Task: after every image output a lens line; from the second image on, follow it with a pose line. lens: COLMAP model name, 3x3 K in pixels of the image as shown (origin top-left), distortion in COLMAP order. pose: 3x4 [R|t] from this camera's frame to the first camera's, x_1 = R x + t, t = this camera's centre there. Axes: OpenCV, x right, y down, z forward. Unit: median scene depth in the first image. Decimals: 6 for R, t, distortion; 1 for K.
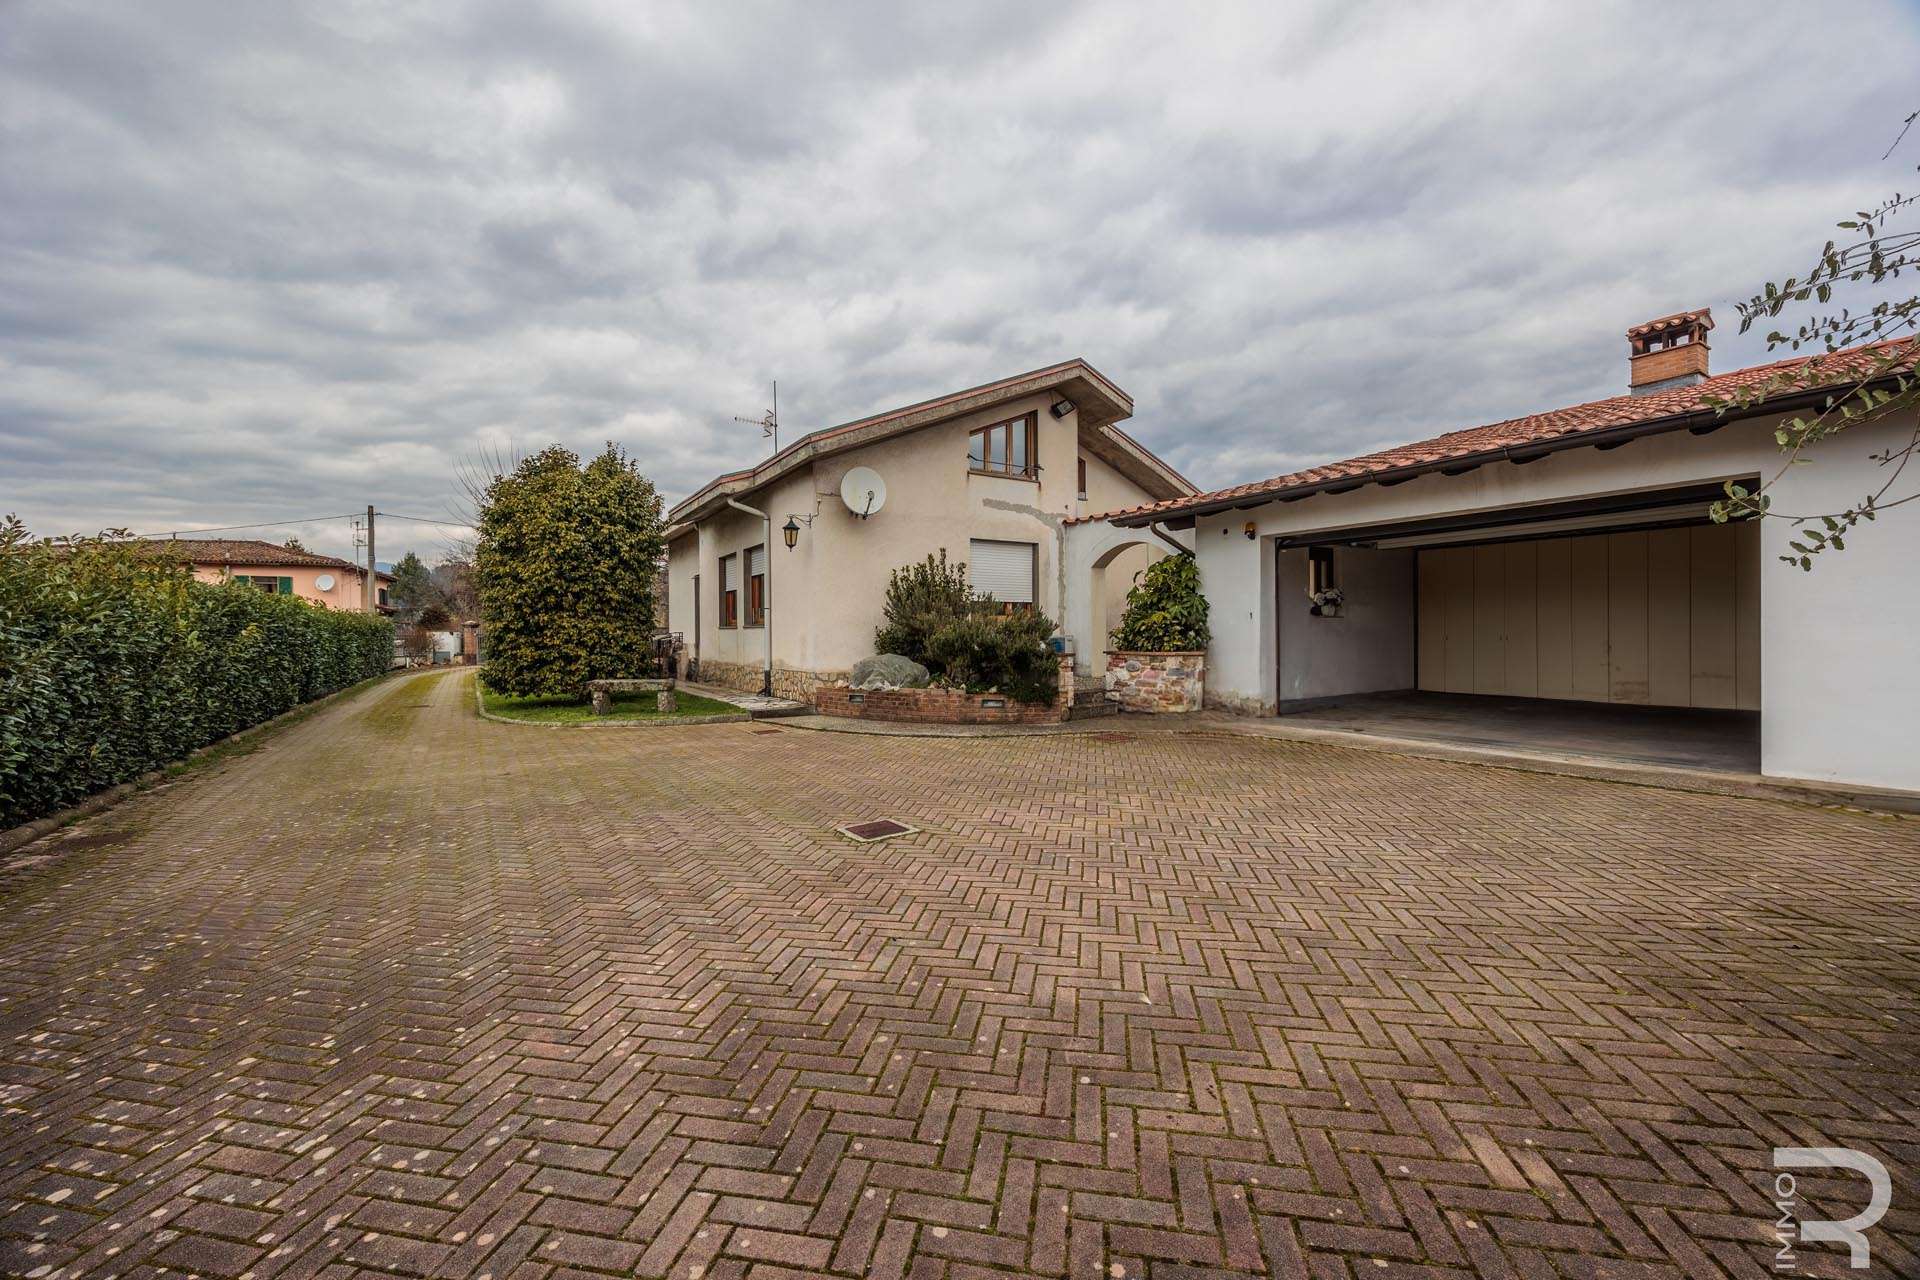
lens RADIAL K [[728.3, 0, 959.5], [0, 728.3, 630.0], [0, 0, 1]] dist [-0.003792, 0.000904]
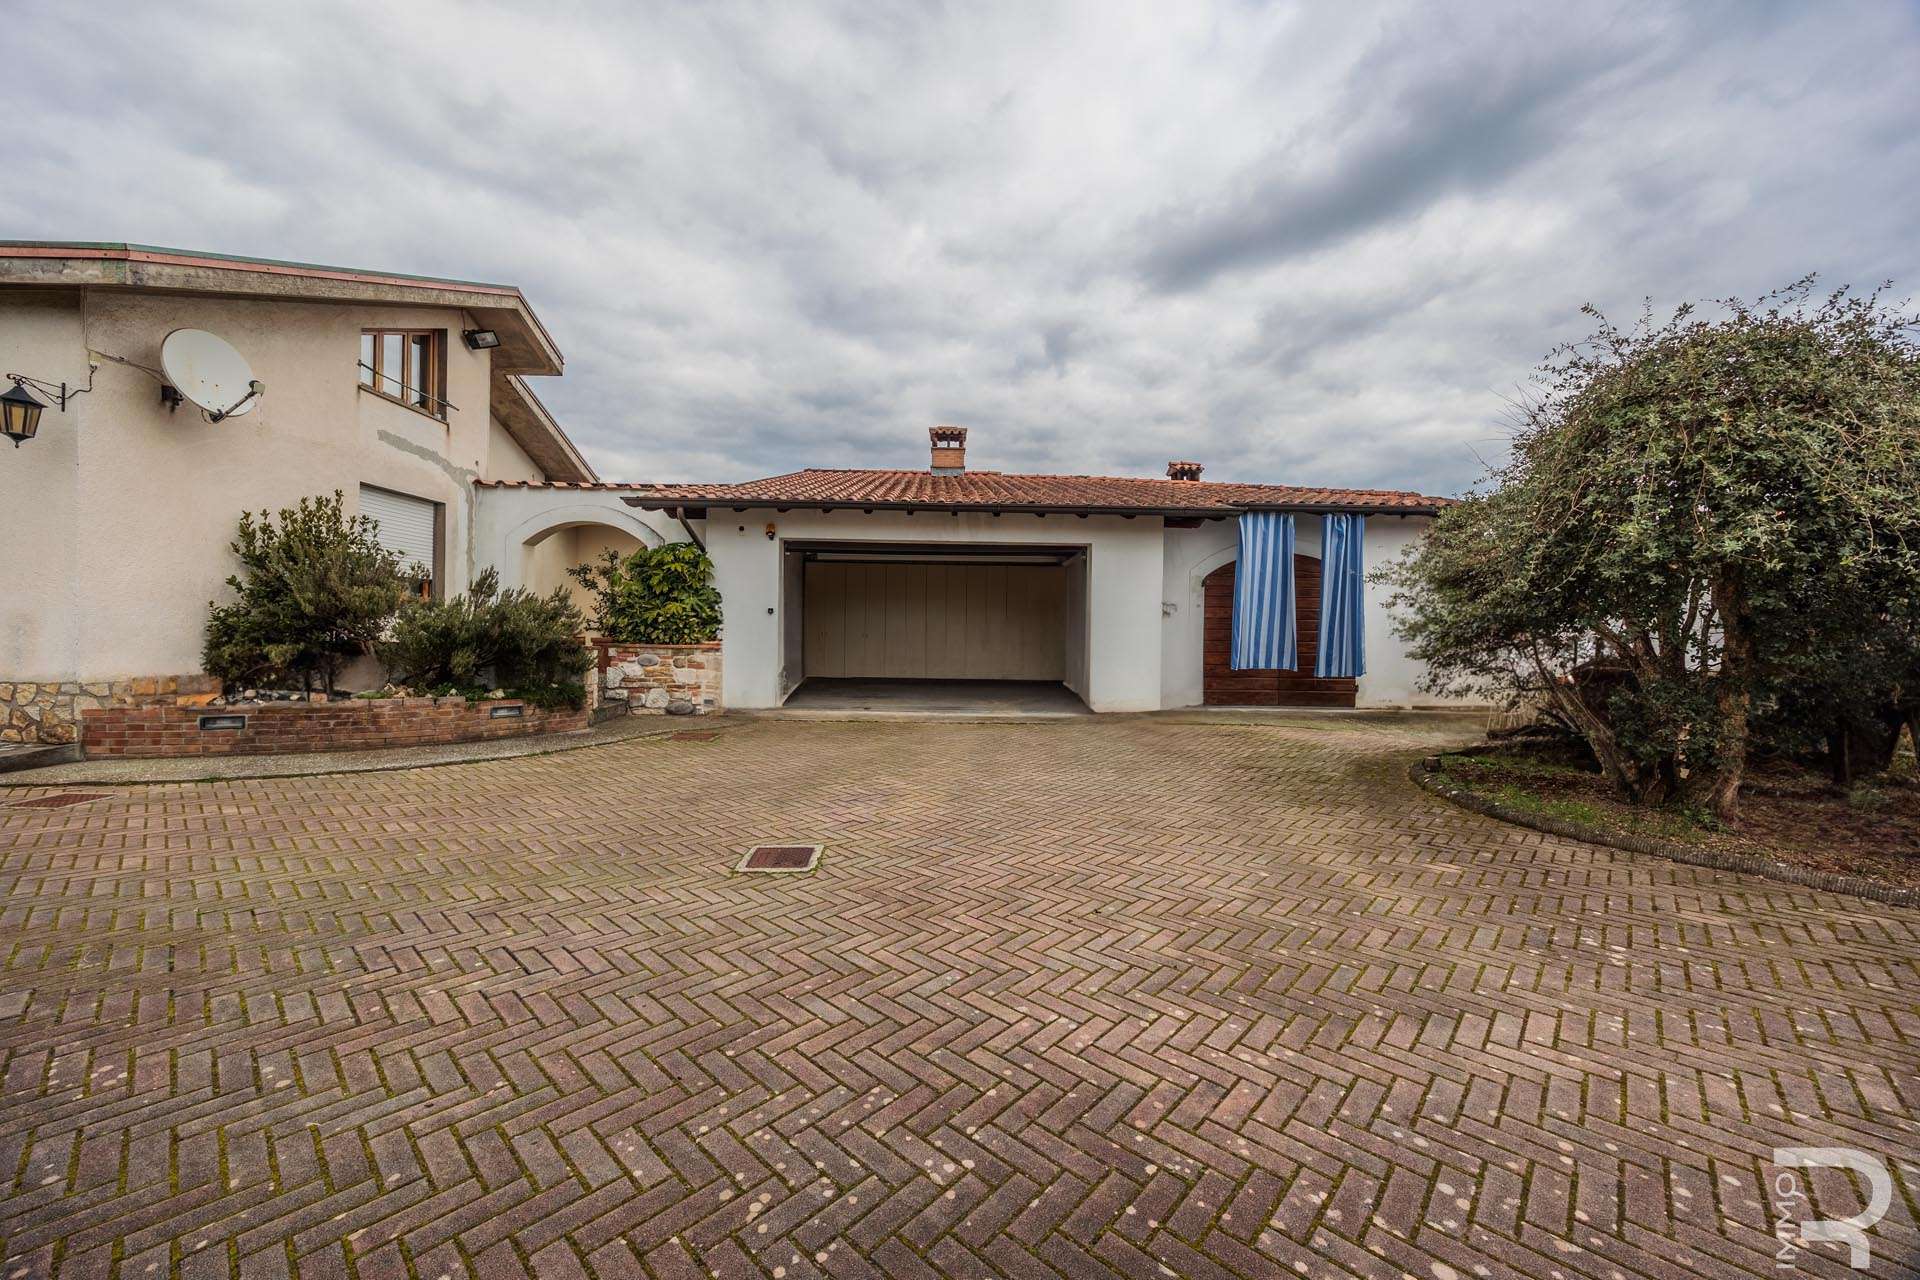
lens RADIAL K [[728.3, 0, 942.5], [0, 728.3, 625.6], [0, 0, 1]] dist [-0.003792, 0.000904]
pose [[0.528710, 0.022509, 0.848504, -0.655880], [-0.023521, 0.999653, -0.011863, 0.015902], [-0.848477, -0.013685, 0.529056, 0.375269]]
